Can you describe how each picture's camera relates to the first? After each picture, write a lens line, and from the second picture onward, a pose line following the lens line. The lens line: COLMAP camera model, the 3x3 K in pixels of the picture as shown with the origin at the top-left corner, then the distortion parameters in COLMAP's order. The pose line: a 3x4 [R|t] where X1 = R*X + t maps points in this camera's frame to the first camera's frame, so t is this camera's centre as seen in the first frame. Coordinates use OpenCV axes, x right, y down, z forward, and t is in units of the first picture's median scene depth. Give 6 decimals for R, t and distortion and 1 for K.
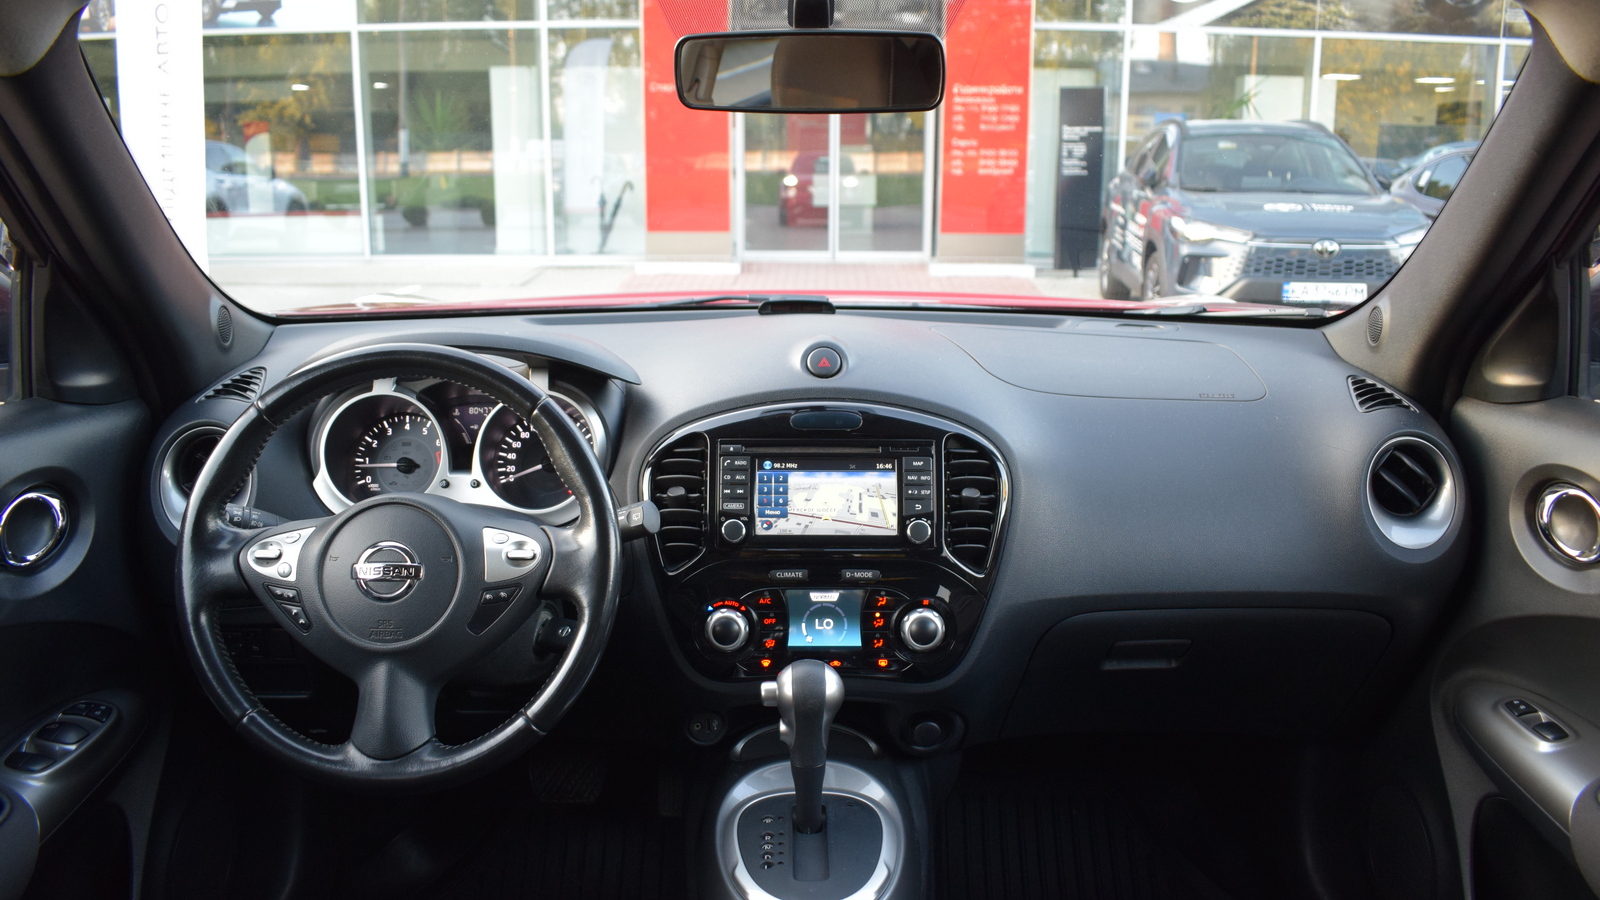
lens RADIAL K [[1285.2, 0, 806.2], [0, 1285.2, 489.5], [0, 0, 1]] dist [-0.102284, 0.021617]
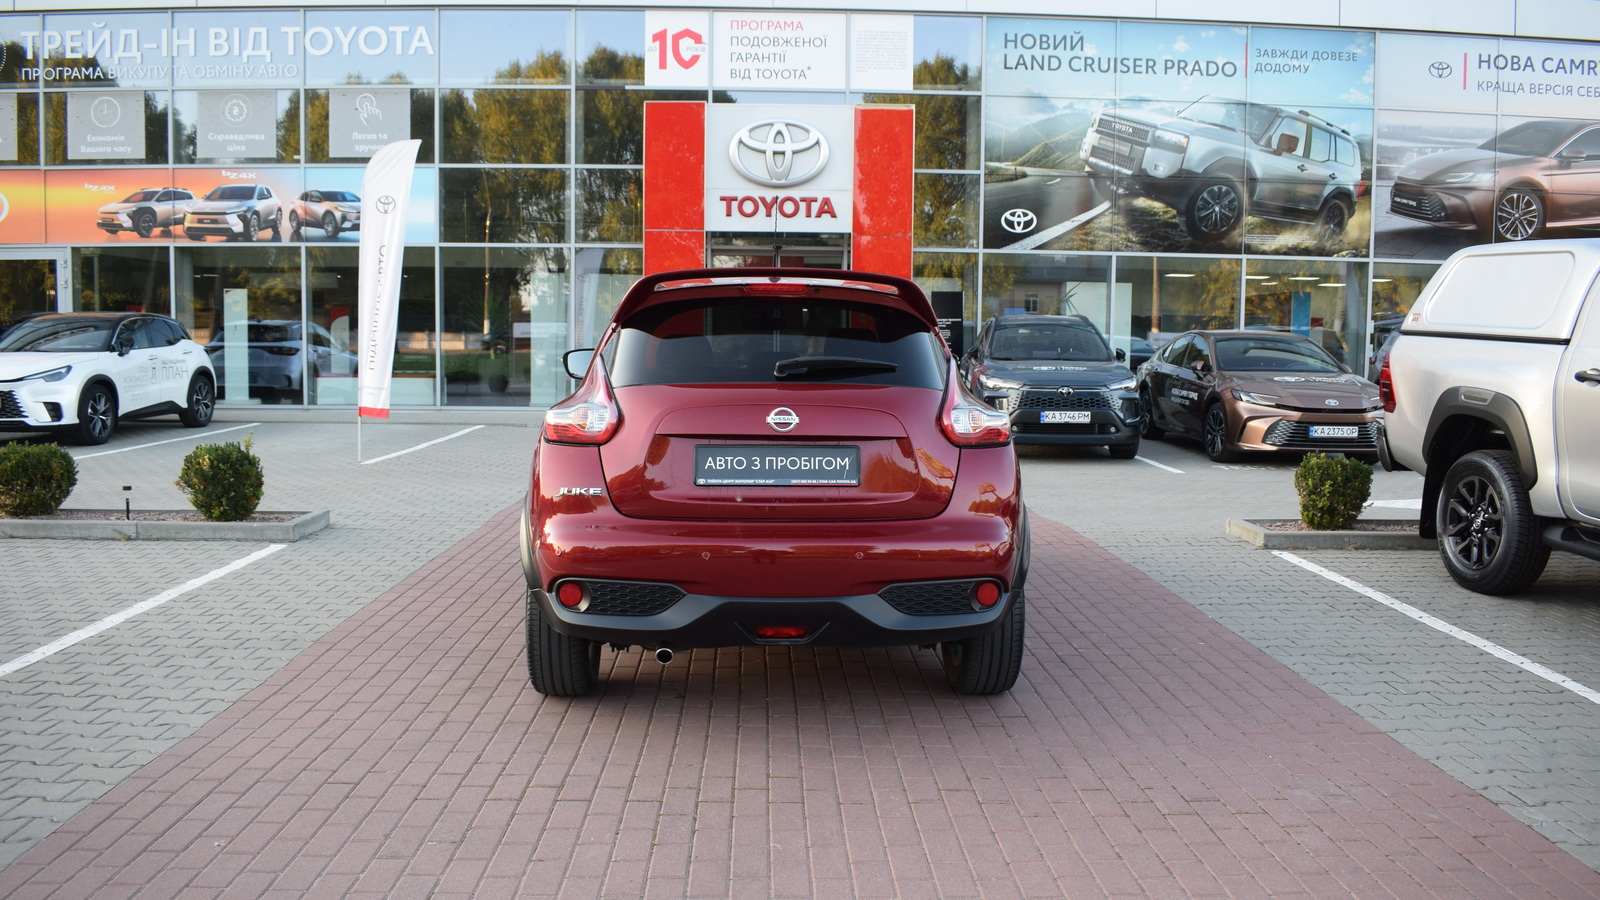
lens RADIAL K [[1285.2, 0, 810.6], [0, 1285.2, 452.6], [0, 0, 1]] dist [-0.102284, 0.021617]
pose [[0.999279, 0.002940, 0.037865, 0.006914], [0.003321, 0.986417, -0.164230, 0.100467], [-0.037833, 0.164237, 0.985695, -0.393579]]
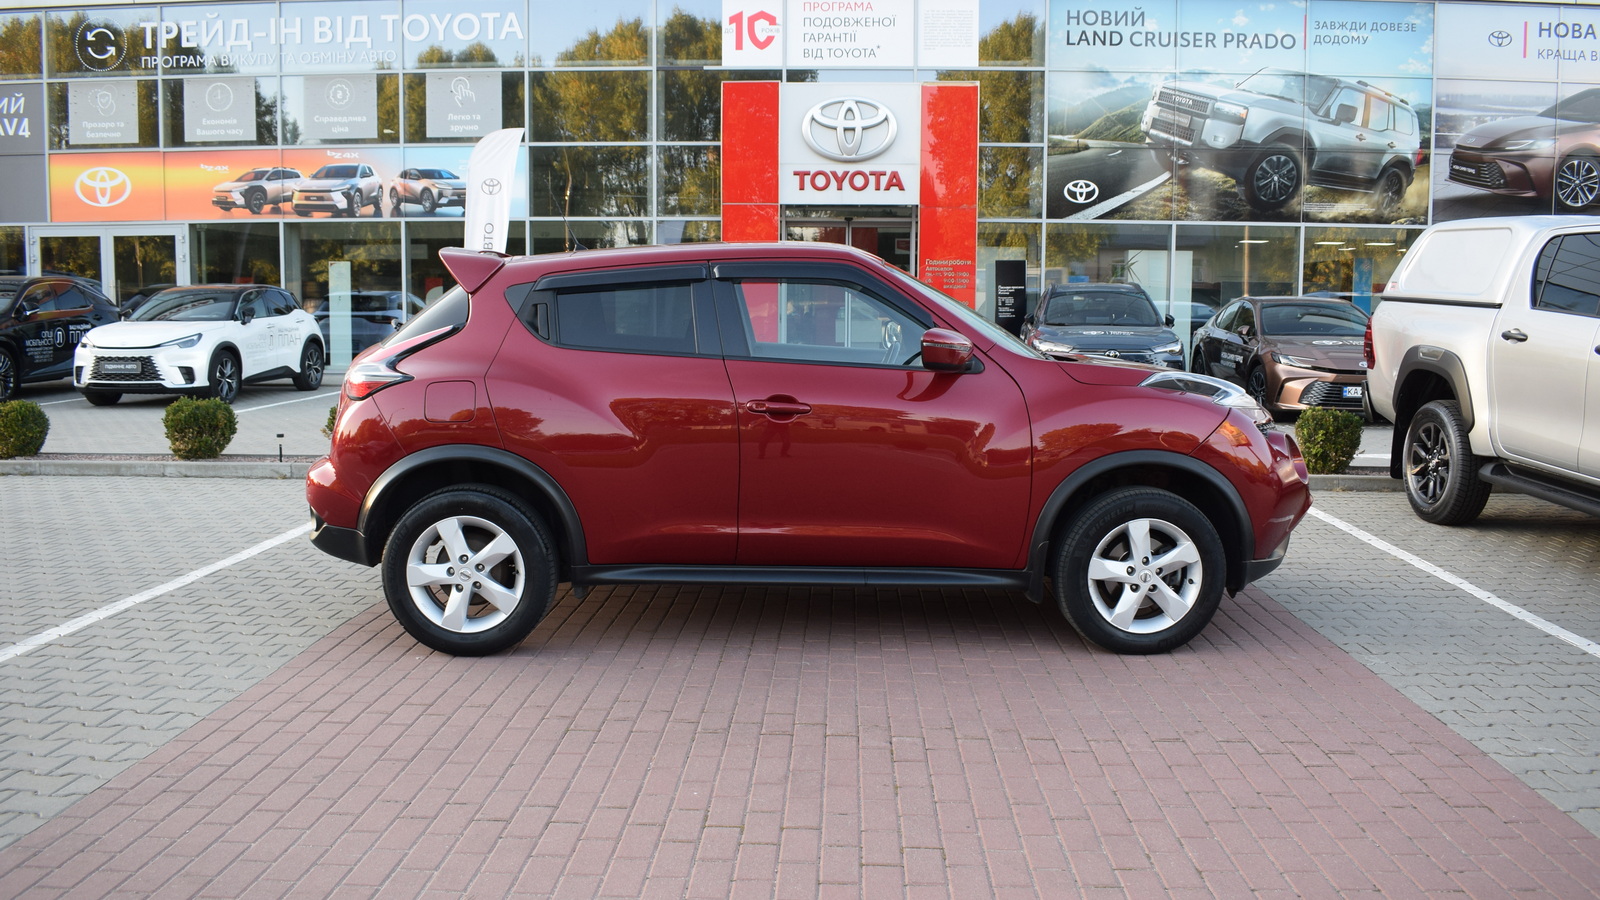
lens RADIAL K [[1285.2, 0, 797.5], [0, 1285.2, 446.5], [0, 0, 1]] dist [-0.102284, 0.021617]
pose [[0.999506, 0.004799, -0.031069, 0.011796], [-0.009236, 0.989492, -0.144294, 0.119674], [0.030050, 0.144510, 0.989047, -0.465012]]
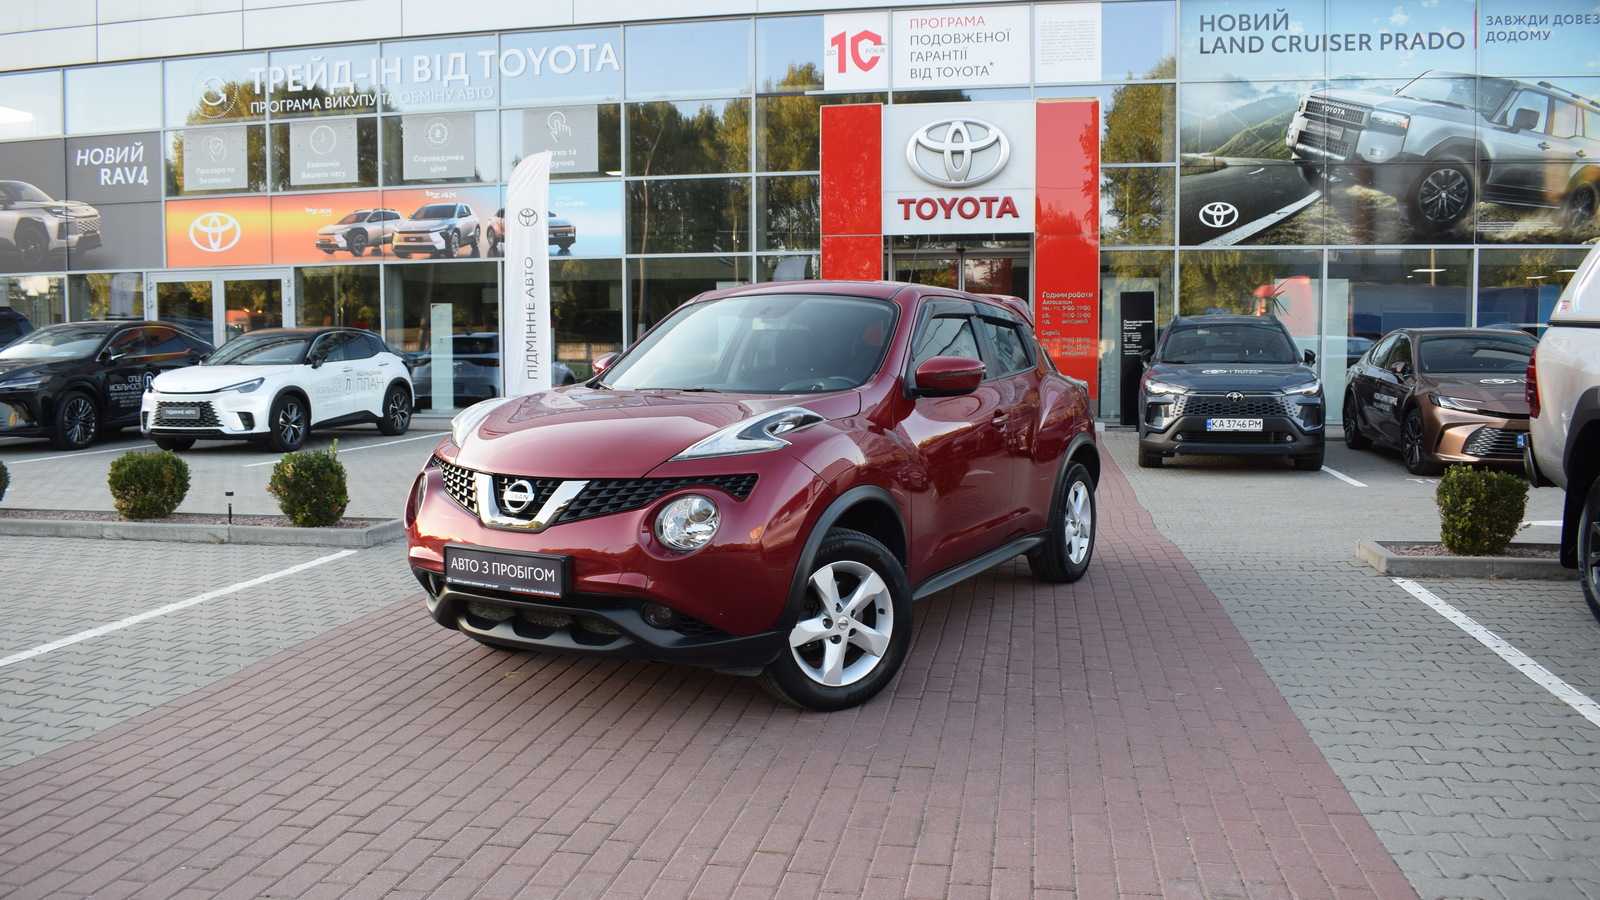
lens RADIAL K [[1285.2, 0, 789.9], [0, 1285.2, 451.6], [0, 0, 1]] dist [-0.102284, 0.021617]
pose [[0.983332, 0.005588, -0.181736, 0.096139], [-0.036610, 0.985141, -0.167800, 0.092907], [0.178098, 0.171656, 0.968925, -0.355029]]
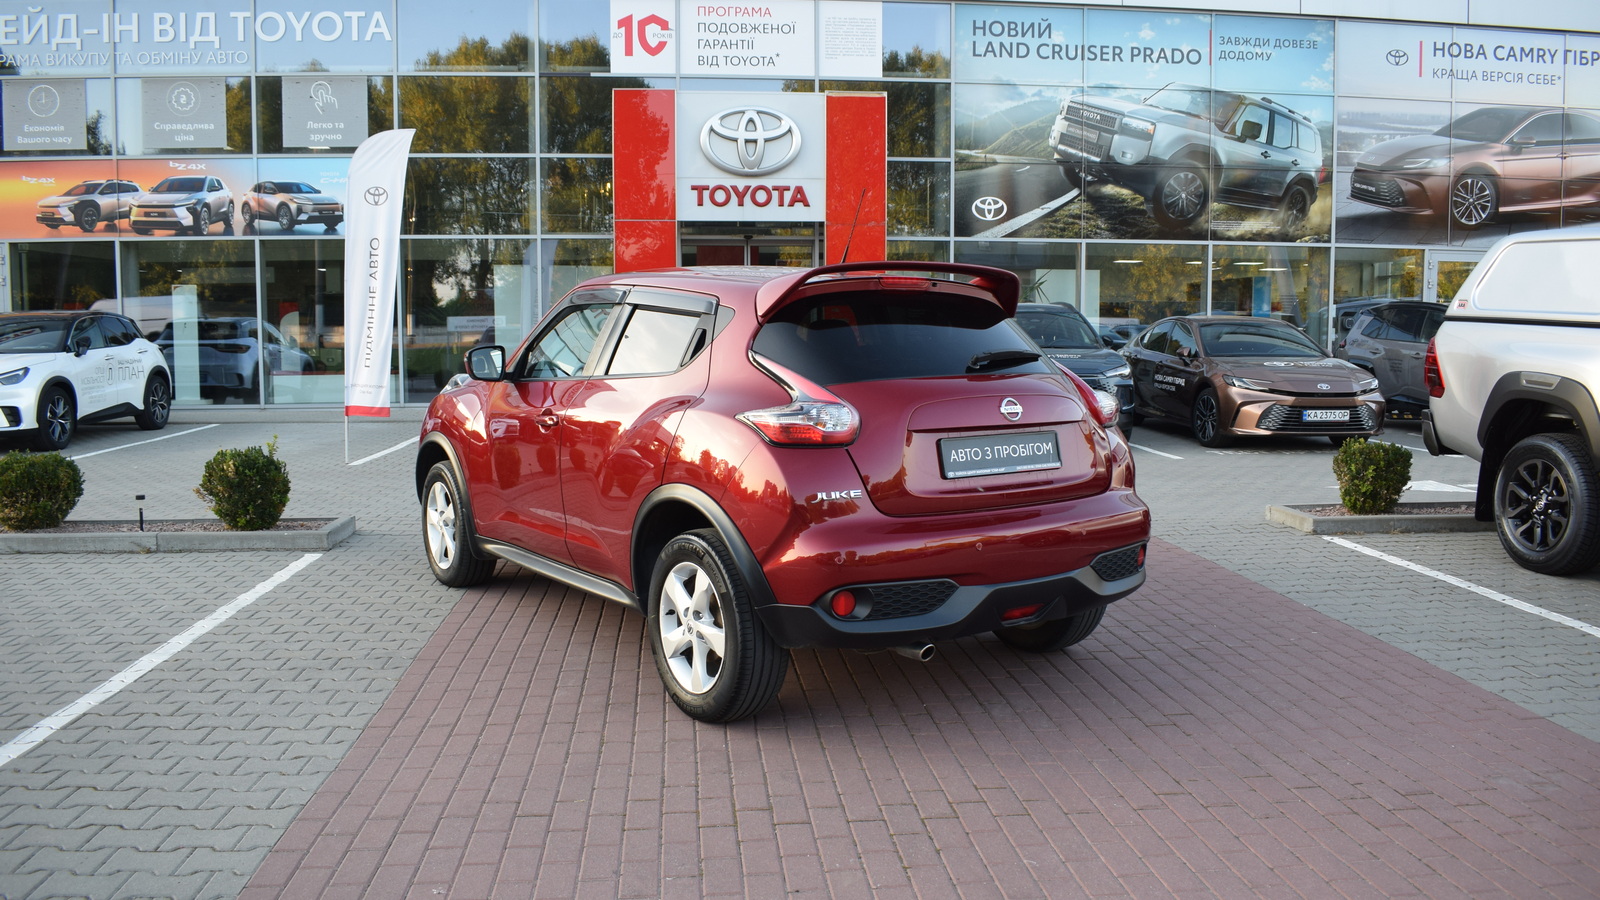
lens RADIAL K [[1285.2, 0, 819.8], [0, 1285.2, 456.5], [0, 0, 1]] dist [-0.102284, 0.021617]
pose [[0.994162, -0.015771, 0.106736, -0.053548], [0.031923, 0.987963, -0.151361, 0.094813], [-0.103064, 0.153885, 0.982699, -0.377856]]
